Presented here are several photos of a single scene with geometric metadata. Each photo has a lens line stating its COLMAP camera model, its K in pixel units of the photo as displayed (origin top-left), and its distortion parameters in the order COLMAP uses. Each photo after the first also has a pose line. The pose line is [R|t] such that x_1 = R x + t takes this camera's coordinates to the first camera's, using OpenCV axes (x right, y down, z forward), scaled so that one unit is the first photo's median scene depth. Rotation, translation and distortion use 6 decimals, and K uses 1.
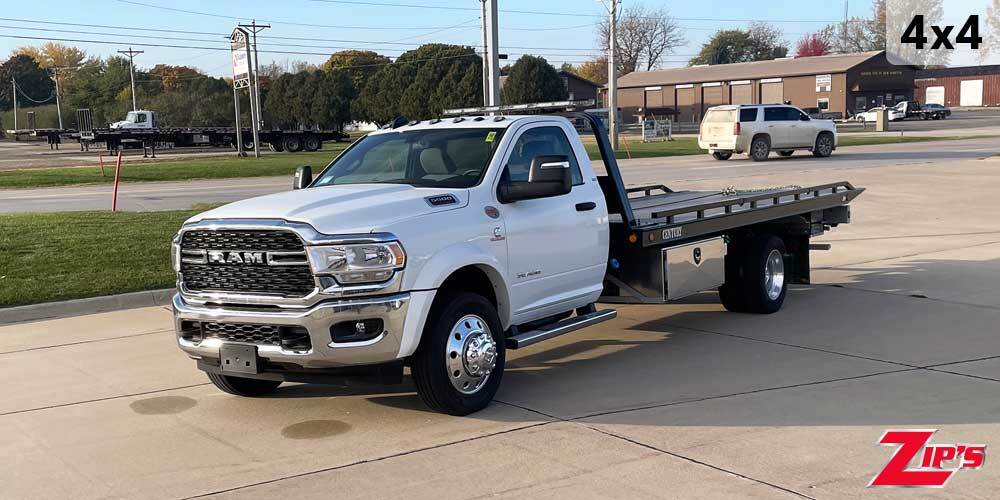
lens RADIAL K [[1128.7, 0, 501.0], [0, 1128.7, 252.2], [0, 0, 1]] dist [0.027445, 0.010081]
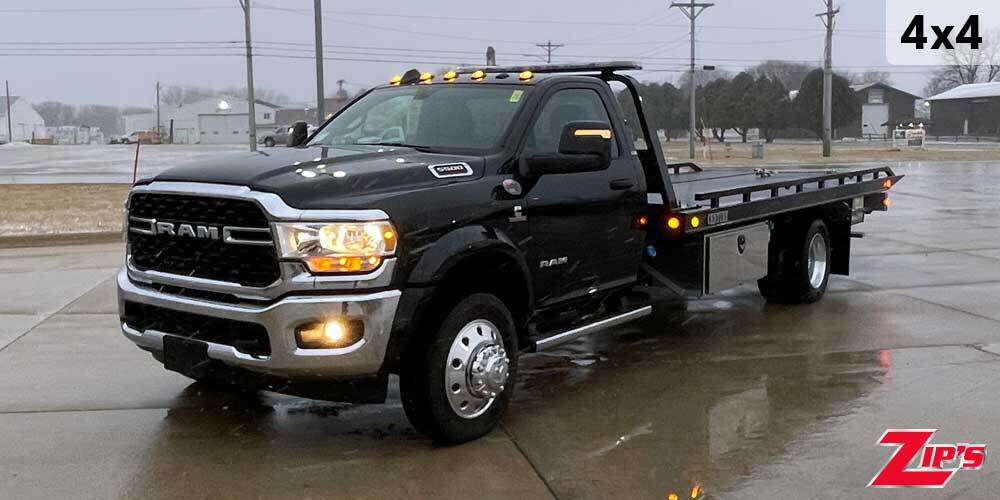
lens RADIAL K [[1041.2, 0, 525.6], [0, 1041.2, 248.5], [0, 0, 1]] dist [-0.063284, -0.007455]
pose [[0.998730, 0.049759, 0.007844, -0.001442], [-0.050012, 0.998085, 0.036398, -0.020537], [-0.006017, -0.036744, 0.999307, 0.262265]]
